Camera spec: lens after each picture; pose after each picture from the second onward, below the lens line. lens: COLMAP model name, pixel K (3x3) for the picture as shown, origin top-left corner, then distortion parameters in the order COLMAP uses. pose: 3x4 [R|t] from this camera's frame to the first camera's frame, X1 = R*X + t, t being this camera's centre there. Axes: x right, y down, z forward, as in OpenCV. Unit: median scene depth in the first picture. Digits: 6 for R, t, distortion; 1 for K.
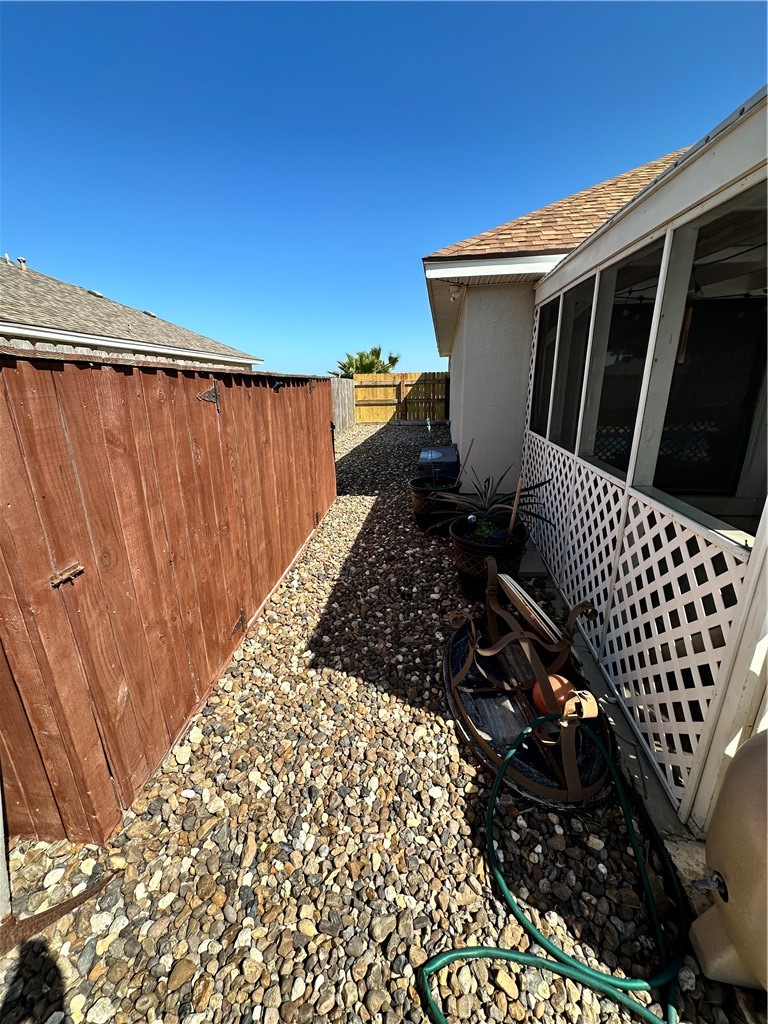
lens RADIAL K [[411.4, 0, 384.0], [0, 411.4, 512.0], [0, 0, 1]] dist [0.000400, 0.000338]
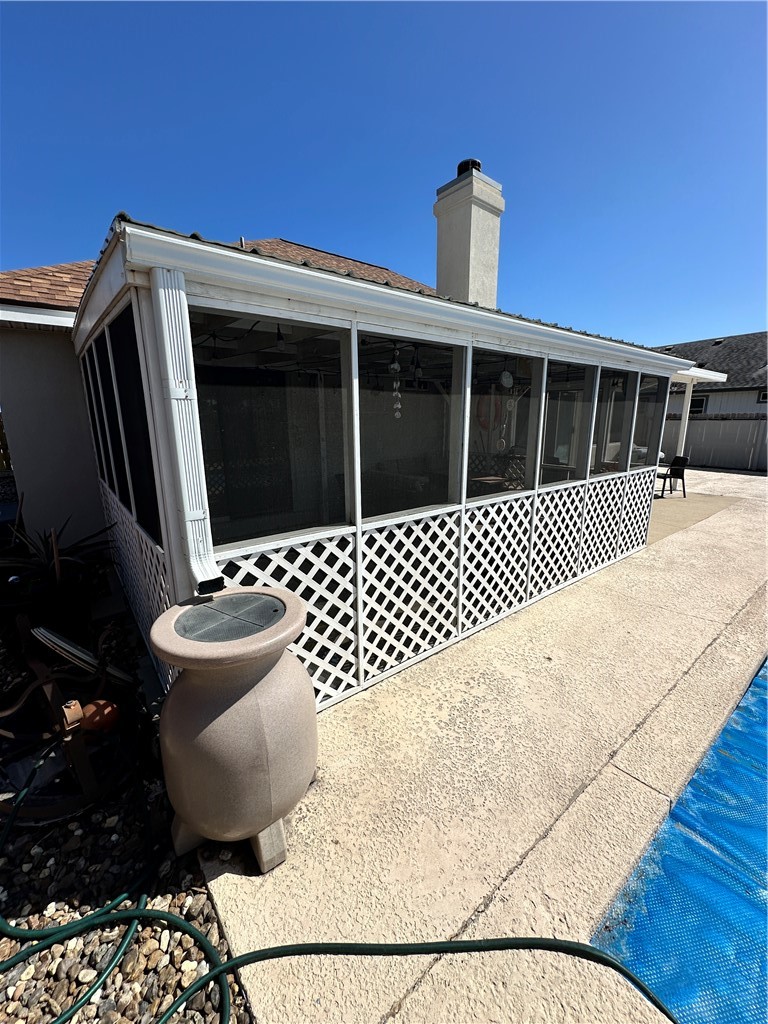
lens RADIAL K [[411.4, 0, 384.0], [0, 411.4, 512.0], [0, 0, 1]] dist [0.000400, 0.000338]
pose [[0.696156, -0.150678, 0.701899, 0.267185], [0.212794, 0.977096, -0.001298, 0.071909], [-0.685628, 0.150264, 0.712275, -0.389434]]
